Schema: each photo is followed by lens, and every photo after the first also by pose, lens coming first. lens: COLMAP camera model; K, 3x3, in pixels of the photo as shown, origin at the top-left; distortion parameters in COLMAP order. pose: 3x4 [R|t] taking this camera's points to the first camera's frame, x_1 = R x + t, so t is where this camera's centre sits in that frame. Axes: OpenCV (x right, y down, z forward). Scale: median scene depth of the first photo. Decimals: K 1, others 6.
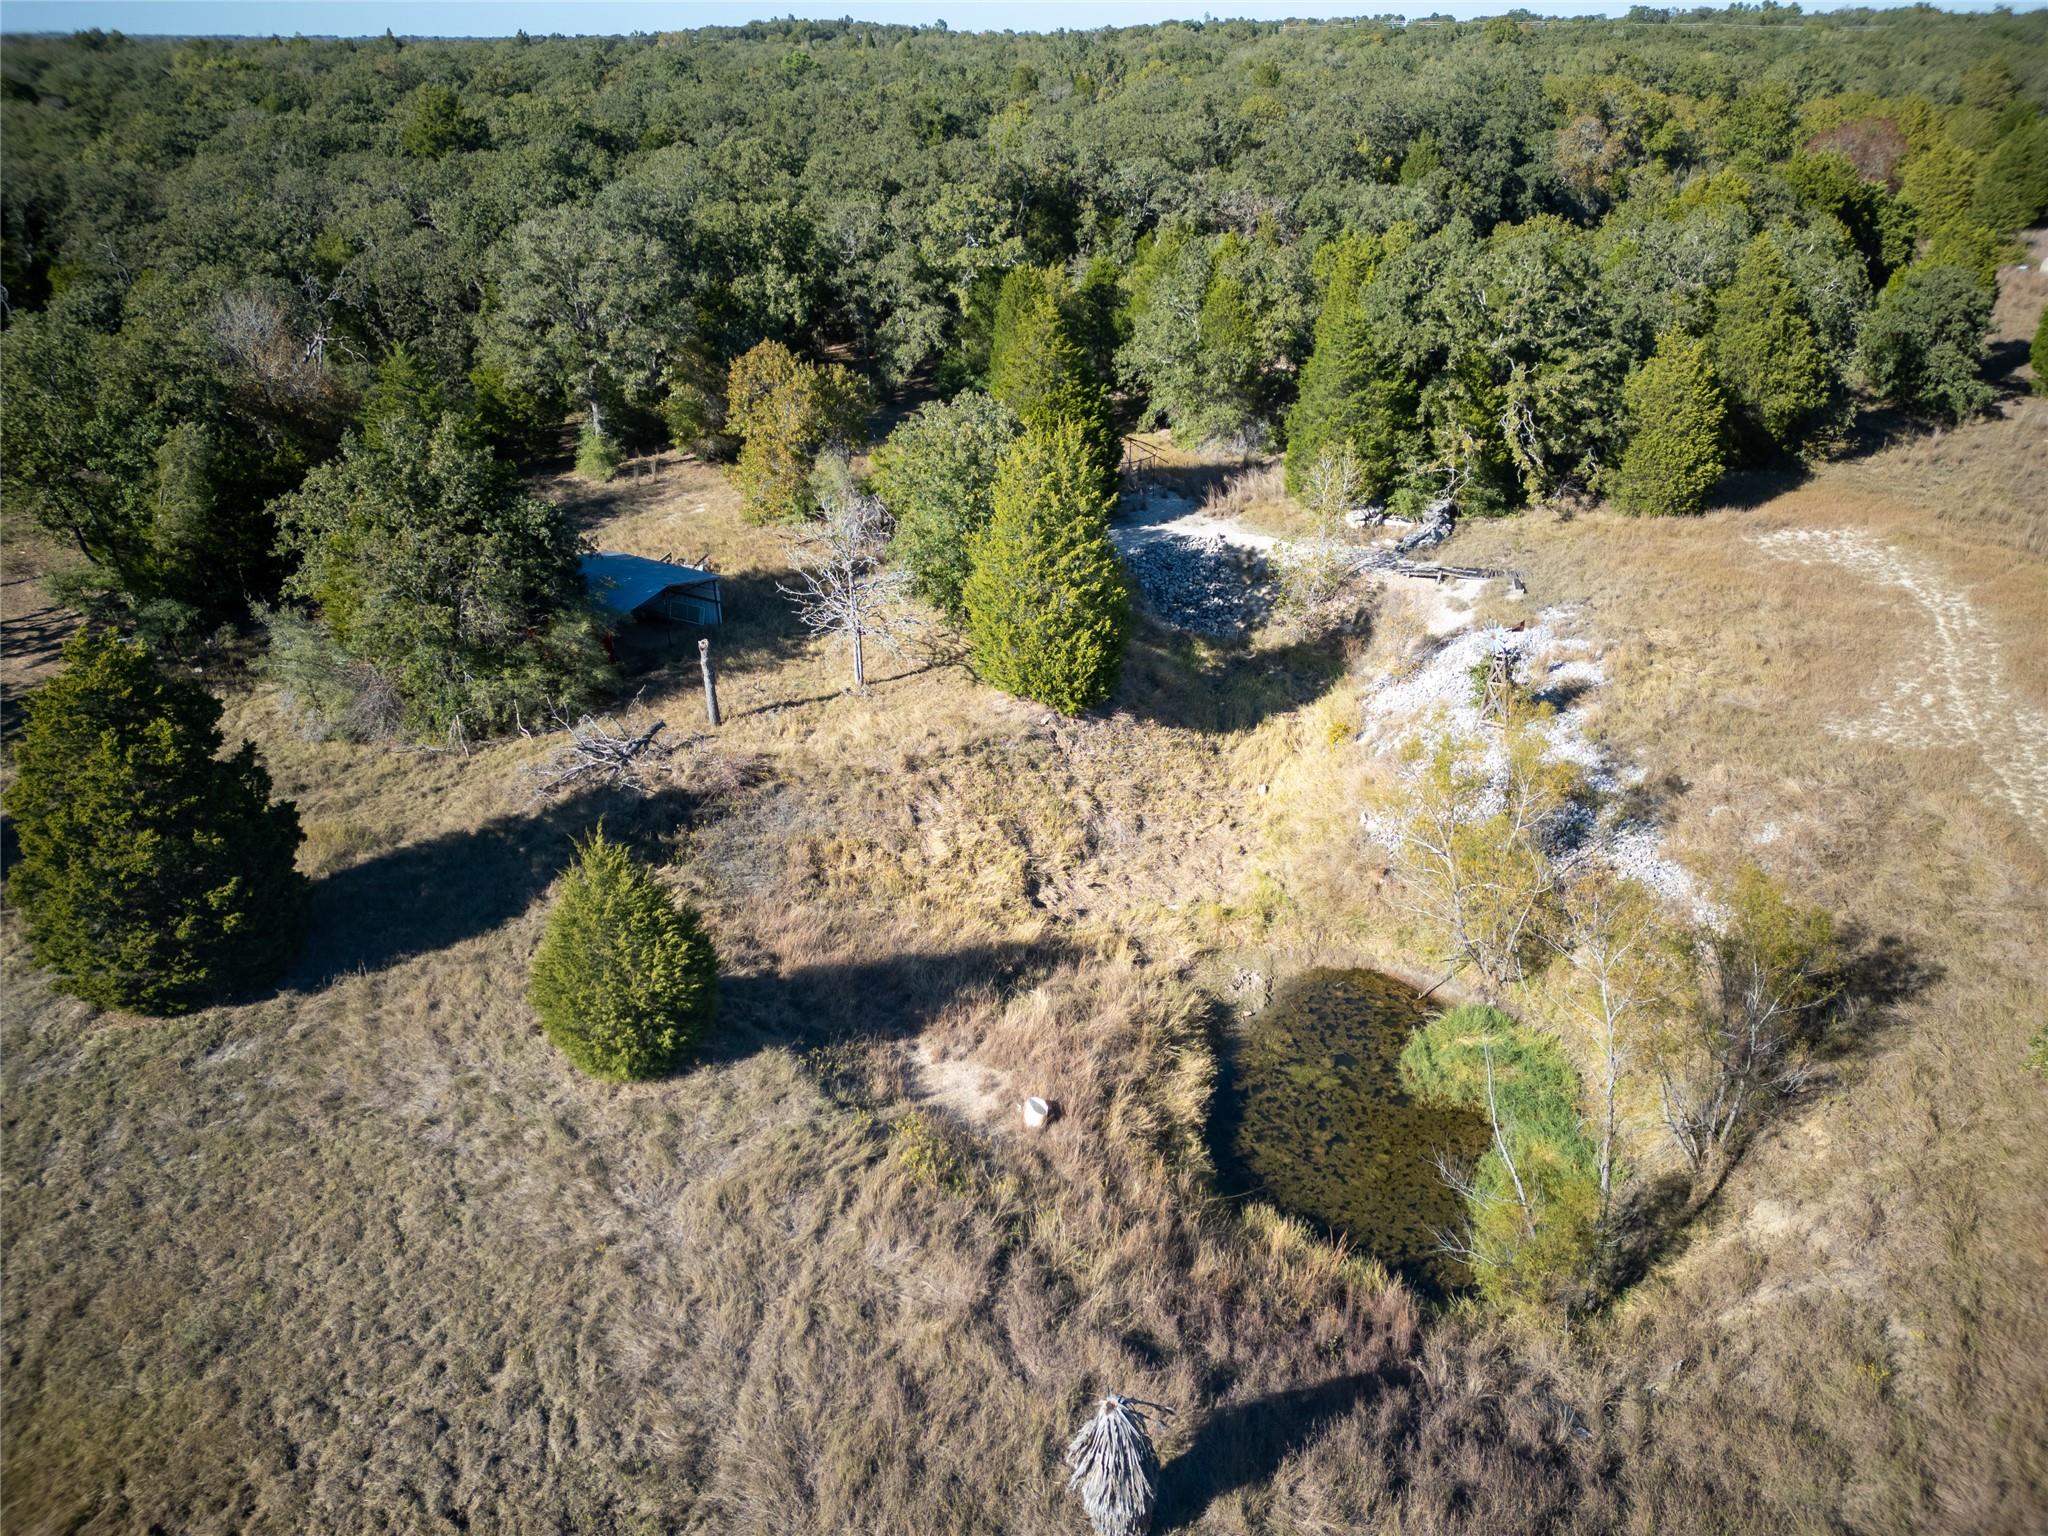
lens RADIAL K [[1679.4, 0, 1024.0], [0, 1679.4, 768.0], [0, 0, 1]] dist [0.129491, -0.208427]
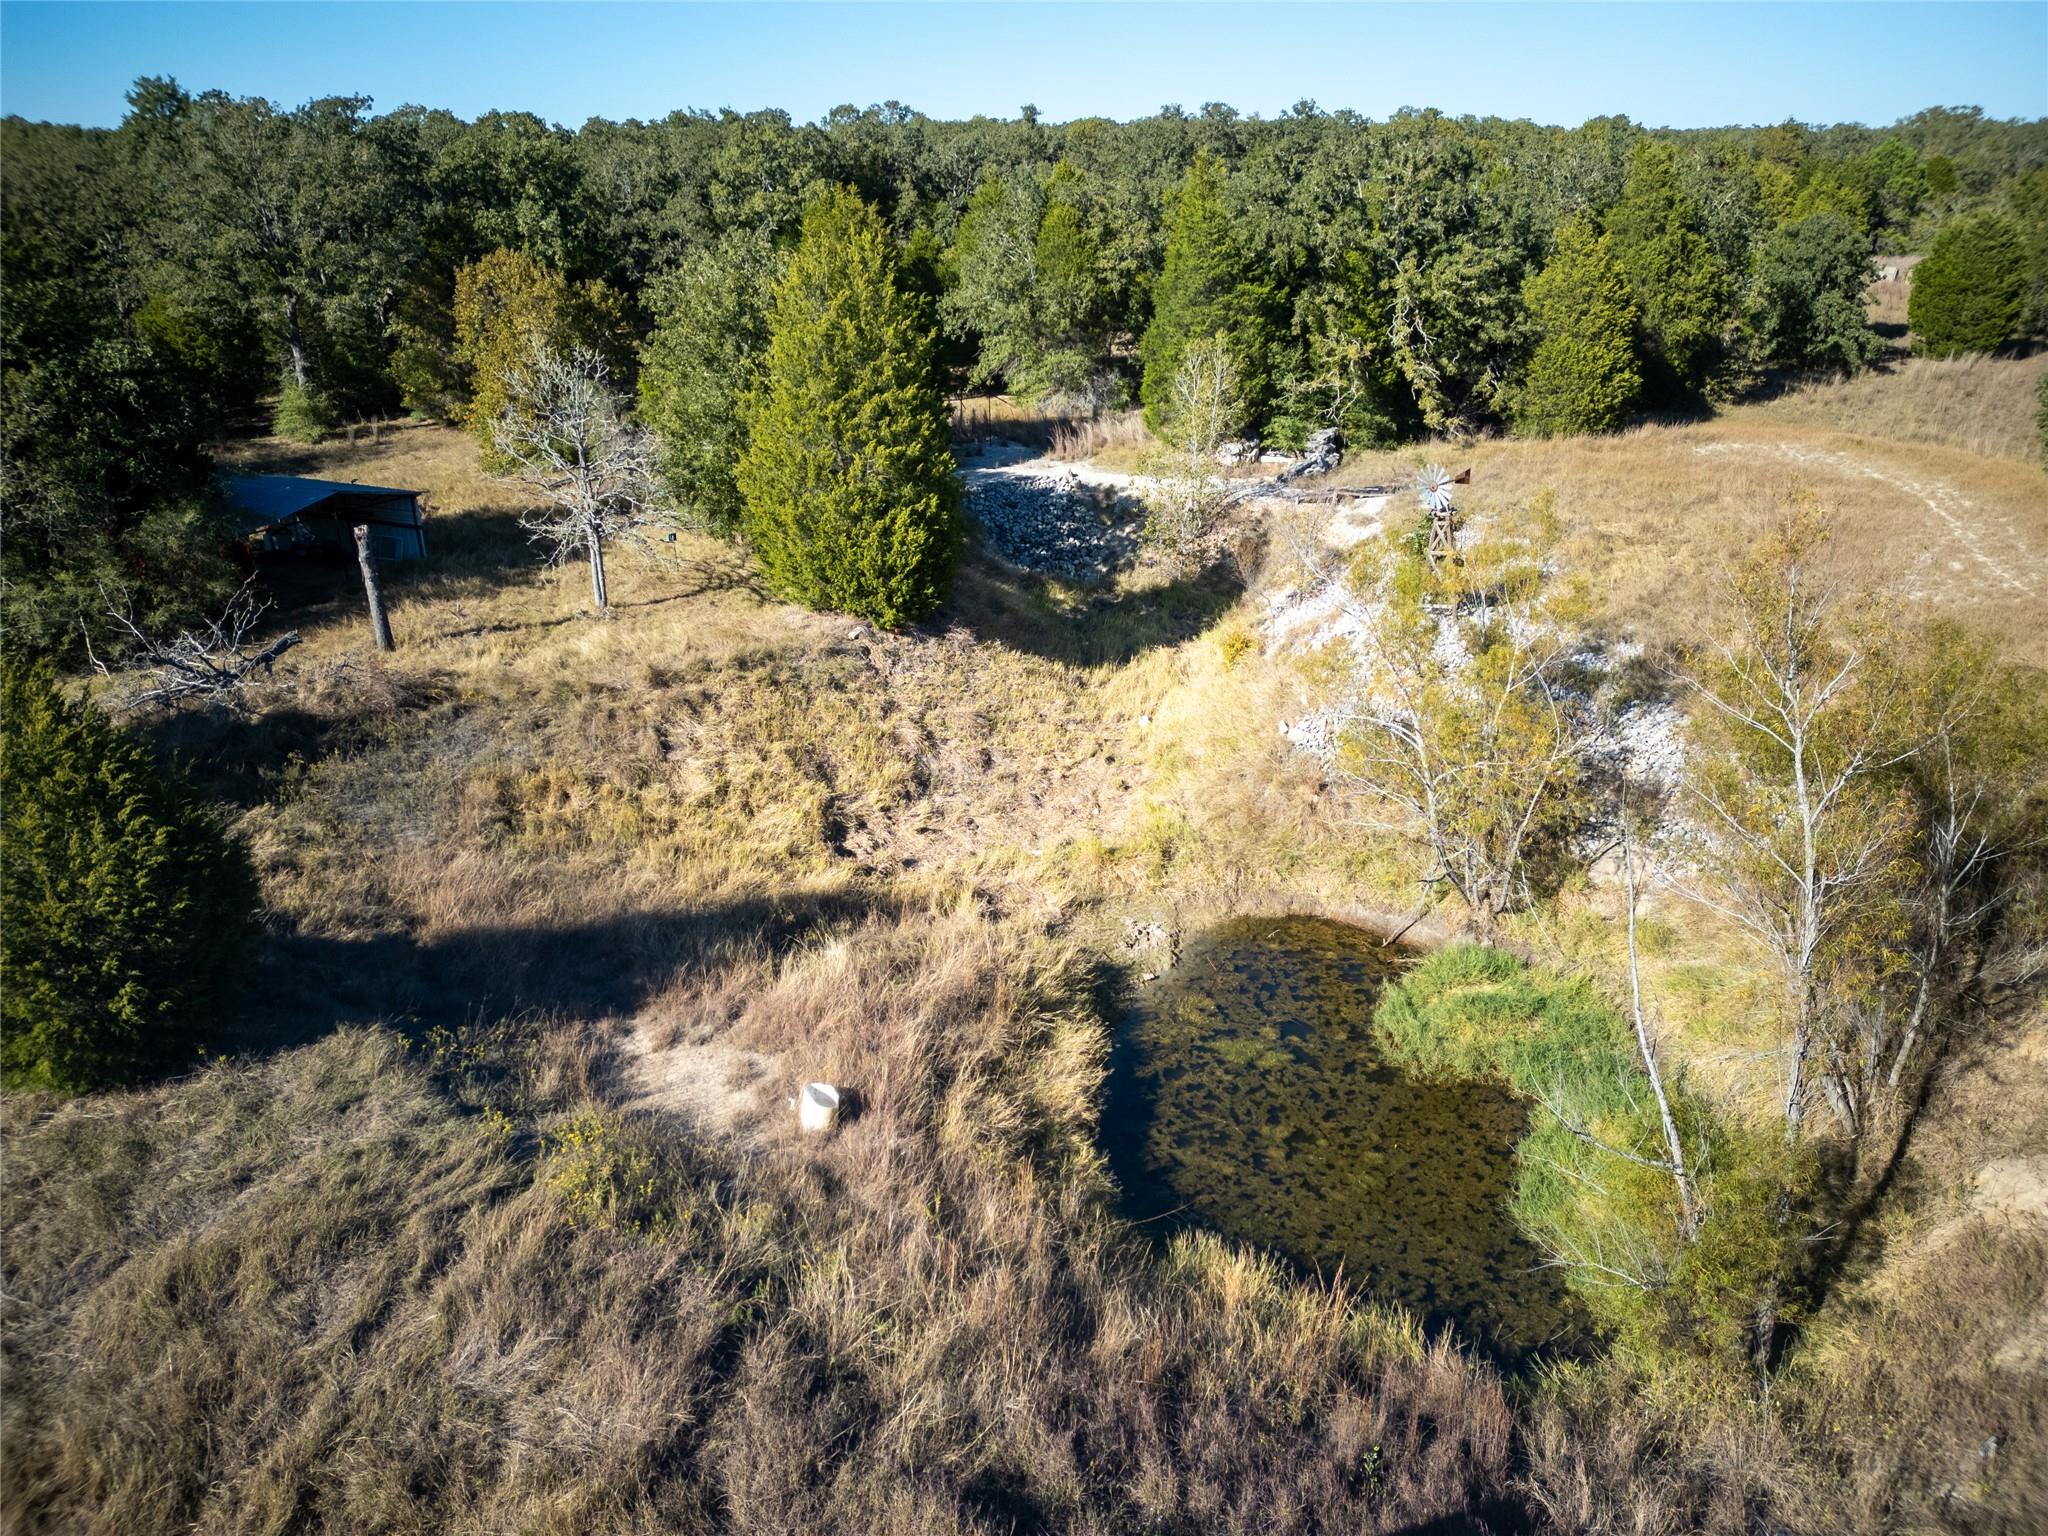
lens RADIAL K [[1458.1, 0, 1064.0], [0, 1458.1, 808.9], [0, 0, 1]] dist [0.111238, -0.144393]
pose [[0.993027, -0.038331, 0.111481, 0.032720], [0.049717, 0.993622, -0.101212, 0.130405], [-0.106890, 0.106049, 0.988599, 0.389076]]
